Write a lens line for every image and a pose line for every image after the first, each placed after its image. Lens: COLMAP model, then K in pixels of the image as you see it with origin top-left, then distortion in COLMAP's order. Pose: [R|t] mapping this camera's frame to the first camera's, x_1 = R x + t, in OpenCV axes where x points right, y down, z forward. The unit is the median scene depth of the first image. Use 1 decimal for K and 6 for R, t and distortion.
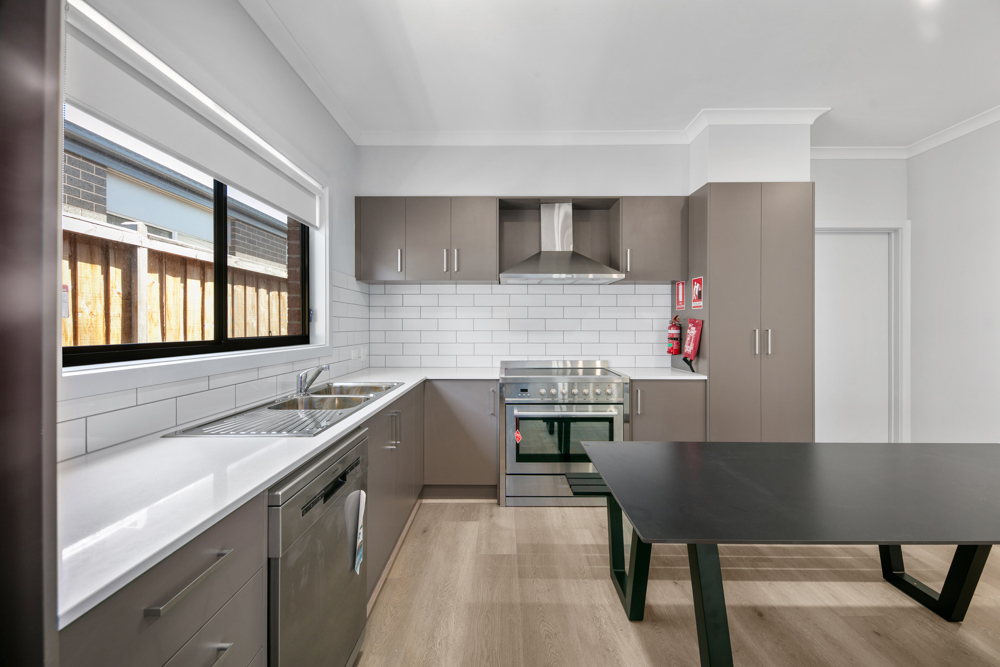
lens RADIAL K [[393.7, 0, 498.9], [0, 393.7, 326.8], [0, 0, 1]] dist [0.001122, -0.000043]
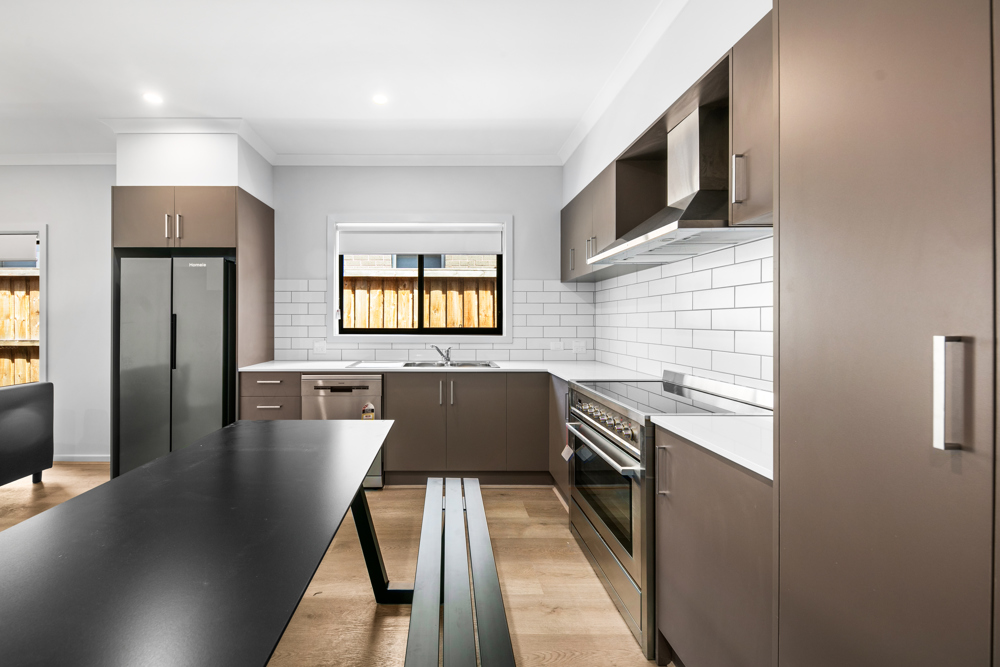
lens RADIAL K [[387.2, 0, 446.5], [0, 387.2, 321.0], [0, 0, 1]] dist [0.000196, 0.000001]
pose [[0.007920, -0.000940, -0.999968, 0.851054], [-0.001223, 0.999999, -0.000950, -0.002462], [0.999968, 0.001231, 0.007919, 0.714953]]
